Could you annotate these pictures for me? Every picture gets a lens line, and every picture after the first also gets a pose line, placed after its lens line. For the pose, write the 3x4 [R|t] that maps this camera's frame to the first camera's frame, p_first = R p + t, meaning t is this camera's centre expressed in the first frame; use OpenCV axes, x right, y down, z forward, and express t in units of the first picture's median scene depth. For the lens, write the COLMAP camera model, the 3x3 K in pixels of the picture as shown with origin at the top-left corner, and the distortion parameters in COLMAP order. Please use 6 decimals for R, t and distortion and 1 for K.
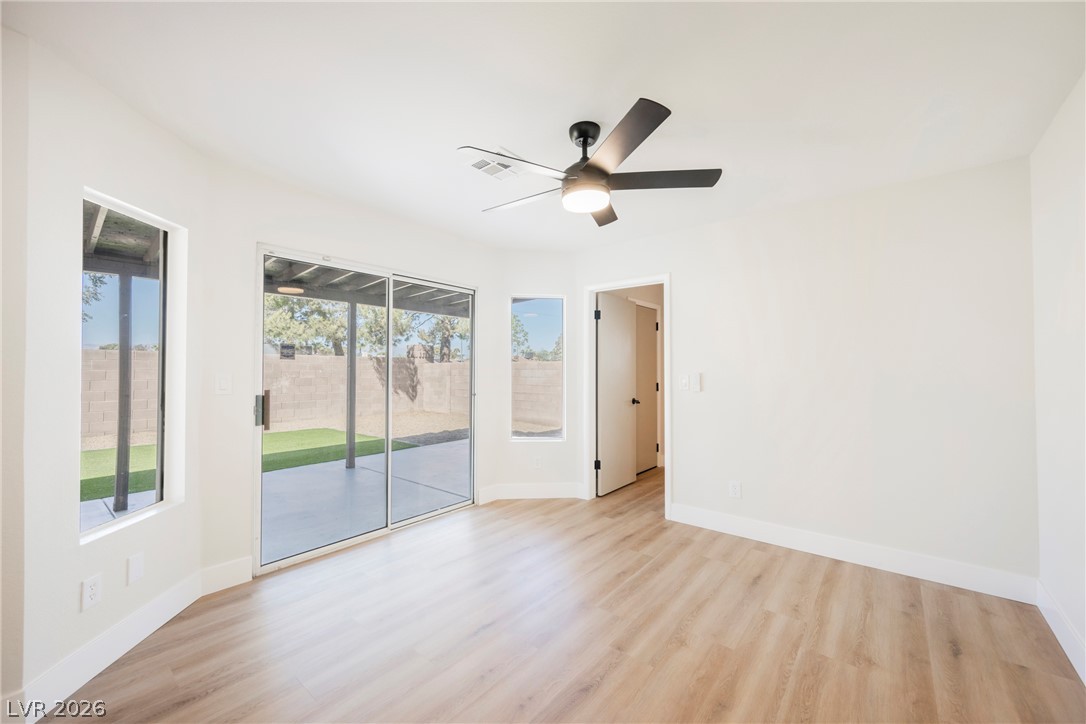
lens RADIAL K [[425.1, 0, 543.9], [0, 425.1, 365.8], [0, 0, 1]] dist [-0.002566, -0.000250]
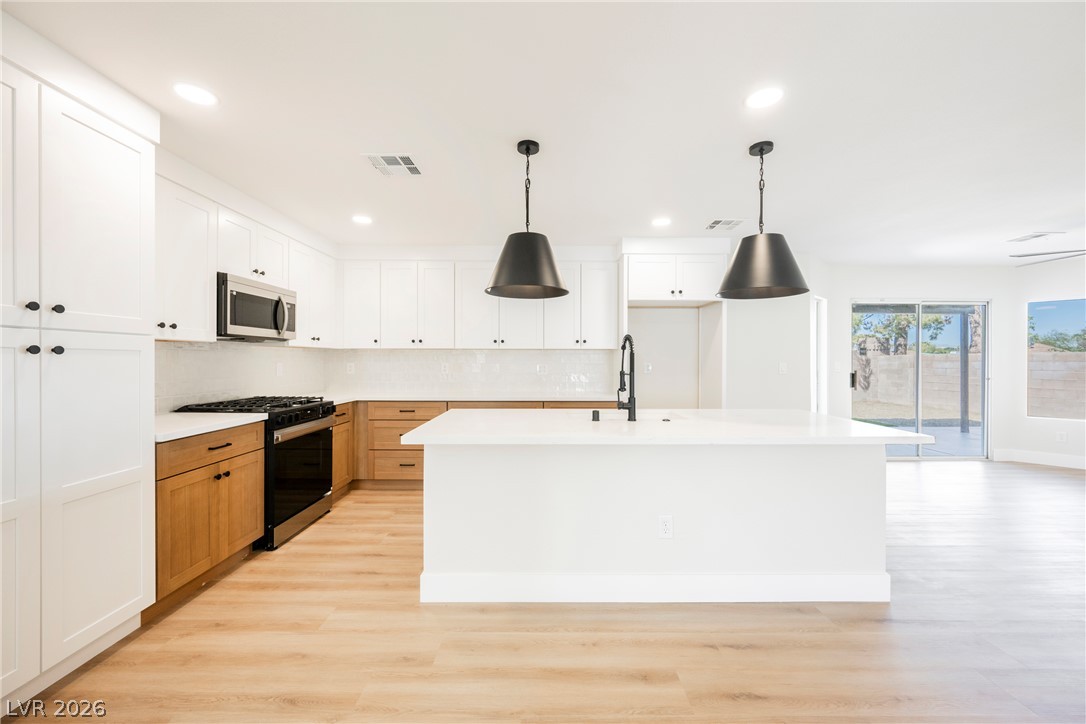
lens RADIAL K [[425.1, 0, 541.3], [0, 425.1, 359.7], [0, 0, 1]] dist [-0.002566, -0.000250]
pose [[0.633839, -0.001082, -0.773464, -0.006177], [0.004474, 0.999987, 0.002267, -0.001175], [0.773452, -0.004897, 0.633836, -0.277616]]
